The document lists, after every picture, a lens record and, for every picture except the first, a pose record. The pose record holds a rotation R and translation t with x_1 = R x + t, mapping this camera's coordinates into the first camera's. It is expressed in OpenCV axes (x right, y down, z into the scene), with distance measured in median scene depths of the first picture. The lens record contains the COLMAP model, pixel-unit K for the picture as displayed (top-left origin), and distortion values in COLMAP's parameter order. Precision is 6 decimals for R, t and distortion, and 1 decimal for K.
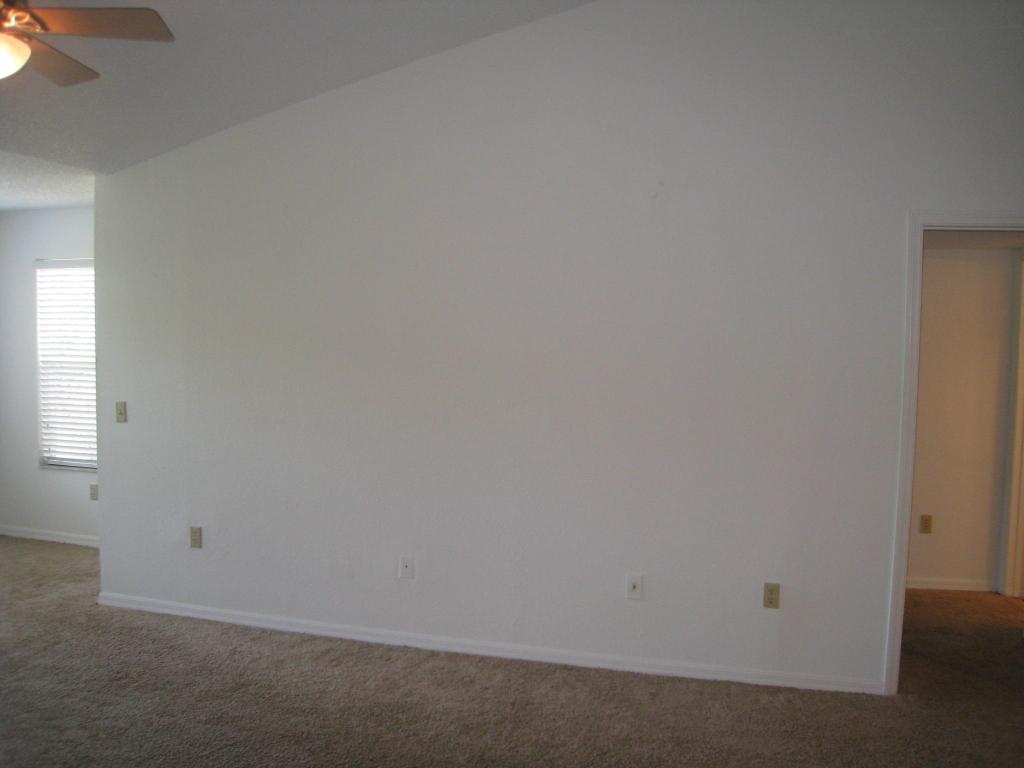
lens RADIAL K [[860.5, 0, 513.6], [0, 860.5, 389.3], [0, 0, 1]] dist [-0.140750, 0.079822]
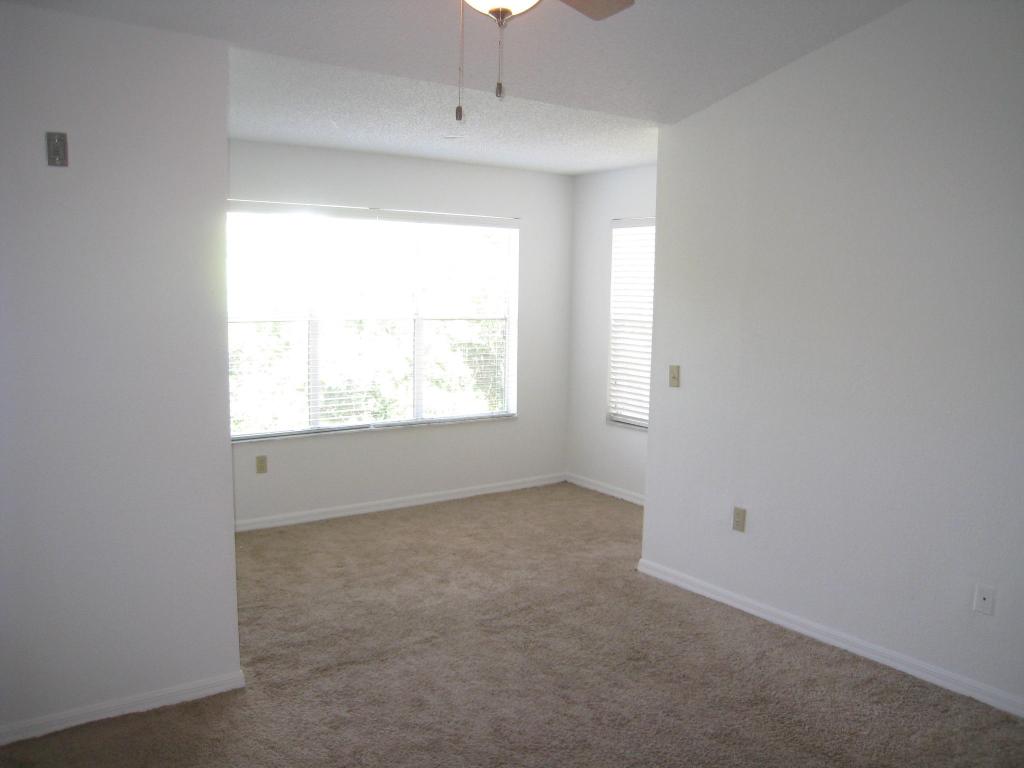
lens RADIAL K [[860.5, 0, 509.3], [0, 860.5, 383.8], [0, 0, 1]] dist [-0.140750, 0.079822]
pose [[0.778945, 0.073657, -0.622752, -0.008650], [-0.049768, 0.997207, 0.055697, -0.010410], [0.625115, -0.012392, 0.780434, 0.135142]]
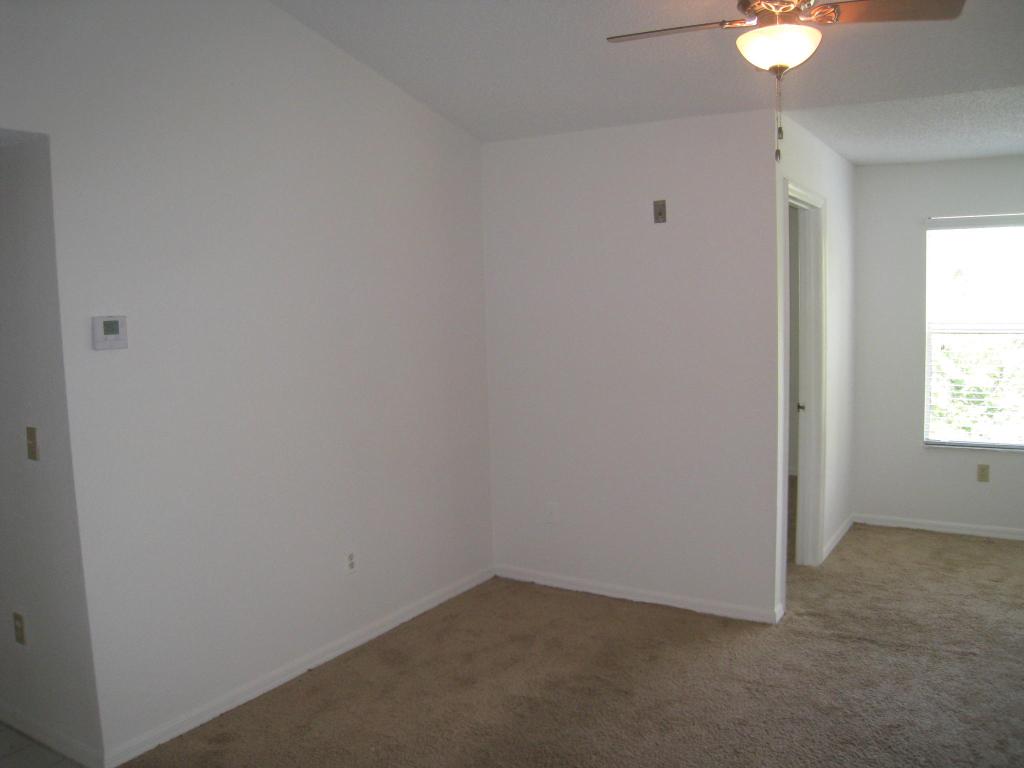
lens RADIAL K [[860.5, 0, 512.3], [0, 860.5, 383.3], [0, 0, 1]] dist [-0.140750, 0.079822]
pose [[-0.287379, 0.086291, -0.953922, 0.319946], [-0.045779, 0.993558, 0.103667, -0.035508], [0.956722, 0.073461, -0.281577, 0.547557]]
